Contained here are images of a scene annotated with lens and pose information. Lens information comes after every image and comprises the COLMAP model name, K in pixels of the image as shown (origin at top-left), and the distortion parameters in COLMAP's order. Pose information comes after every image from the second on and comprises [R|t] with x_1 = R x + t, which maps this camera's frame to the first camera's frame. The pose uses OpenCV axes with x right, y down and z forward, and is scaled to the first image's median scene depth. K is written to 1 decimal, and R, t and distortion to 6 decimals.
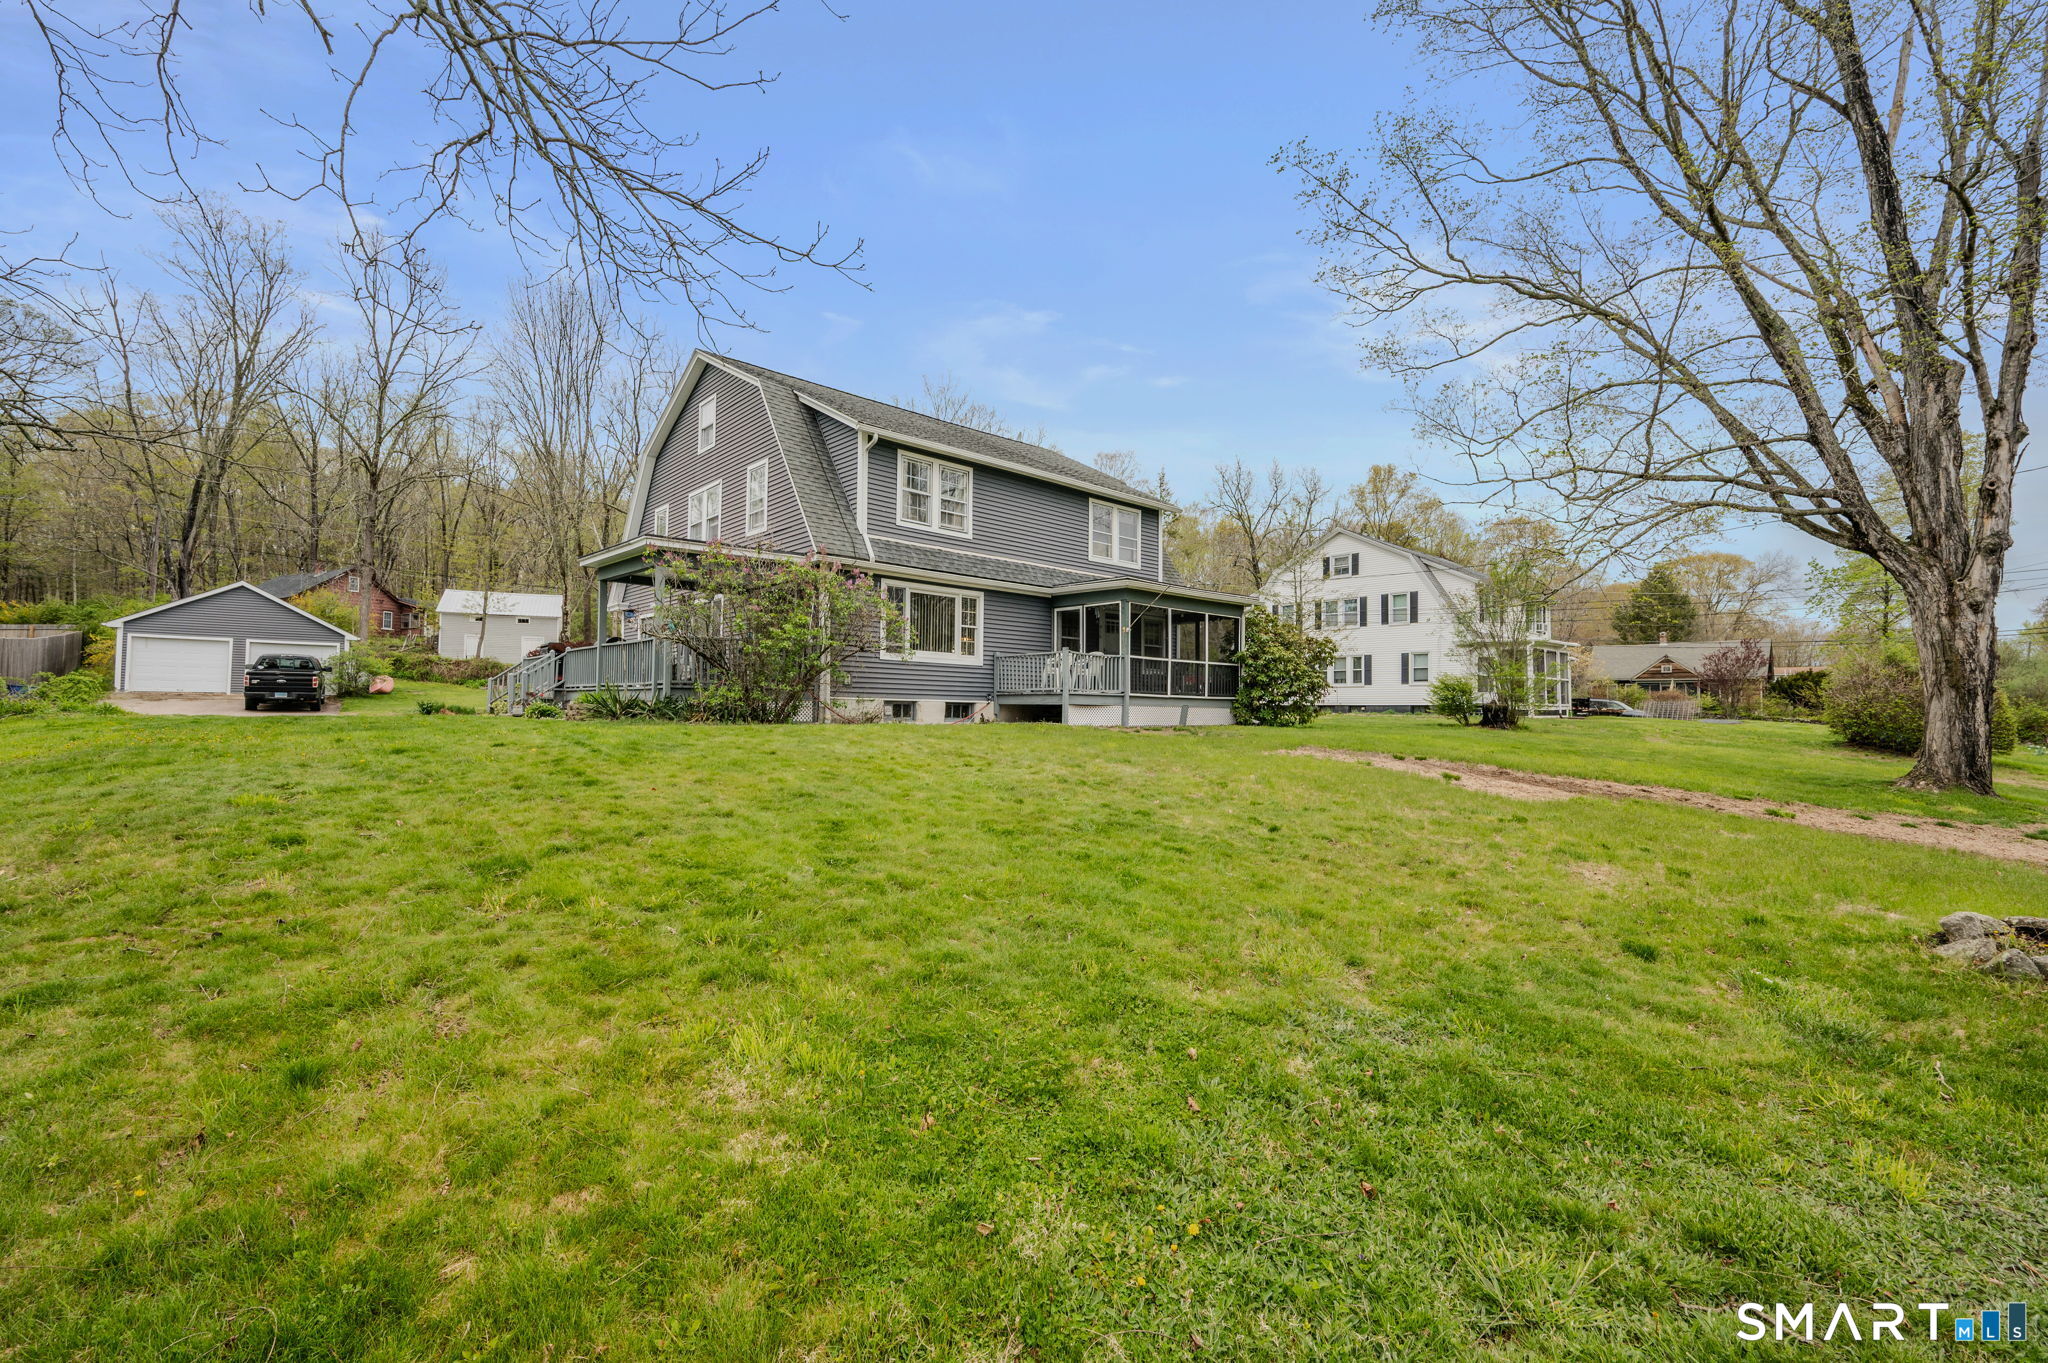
lens RADIAL K [[862.6, 0, 1019.5], [0, 862.6, 657.1], [0, 0, 1]] dist [-0.001542, 0.000051]
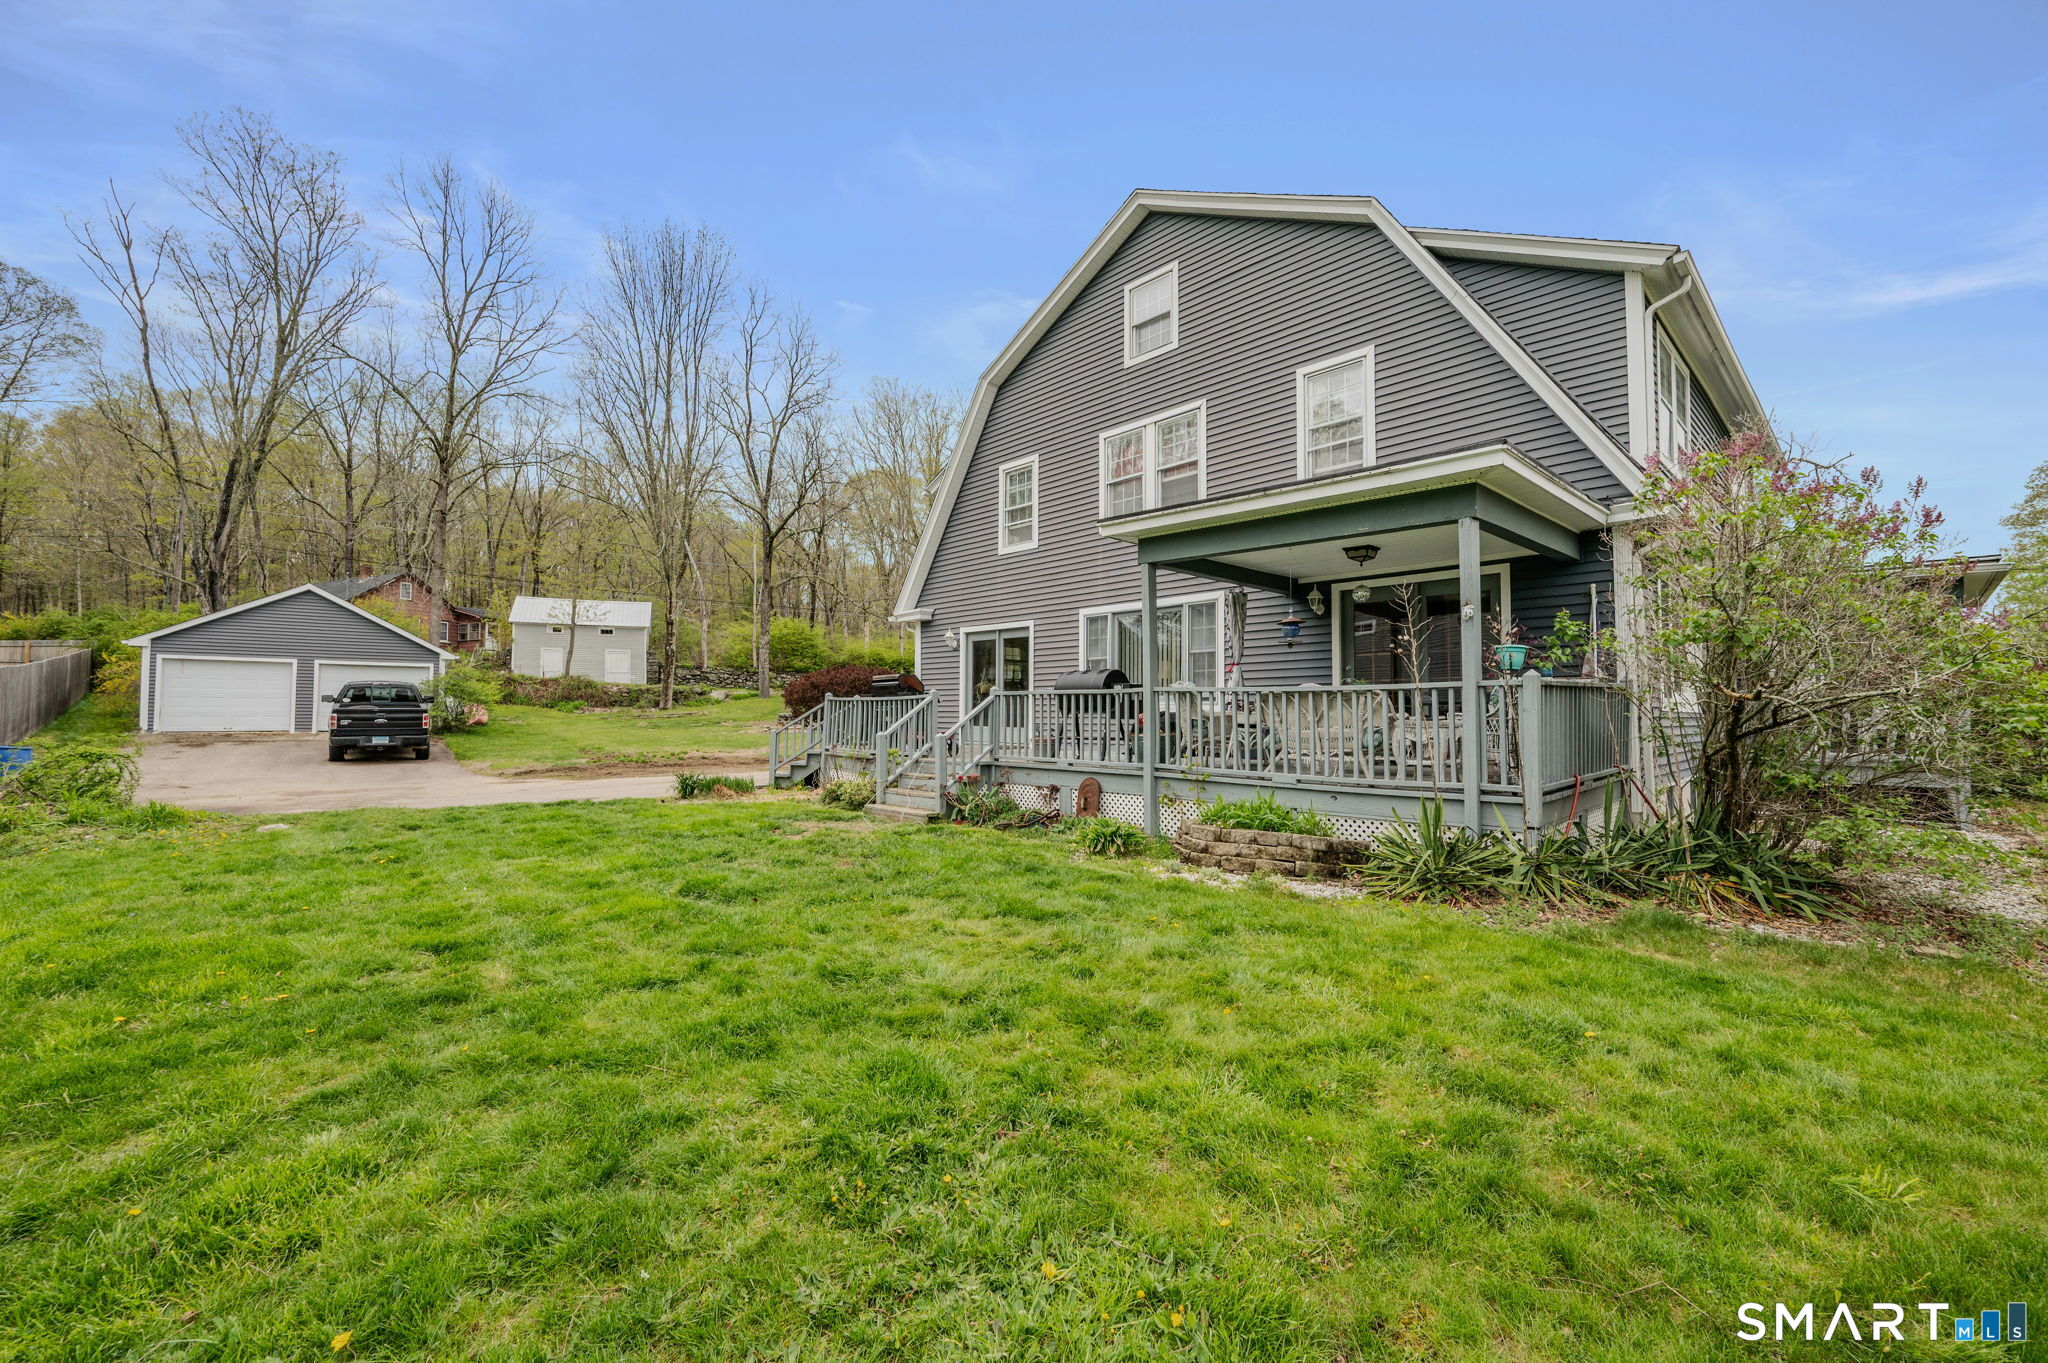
lens RADIAL K [[824.2, 0, 1030.7], [0, 824.2, 662.6], [0, 0, 1]] dist [-0.000748, -0.000174]
pose [[0.999628, -0.007099, 0.026341, -0.203280], [0.007044, 0.999973, 0.002168, -0.011224], [-0.026356, -0.001981, 0.999651, 0.182590]]
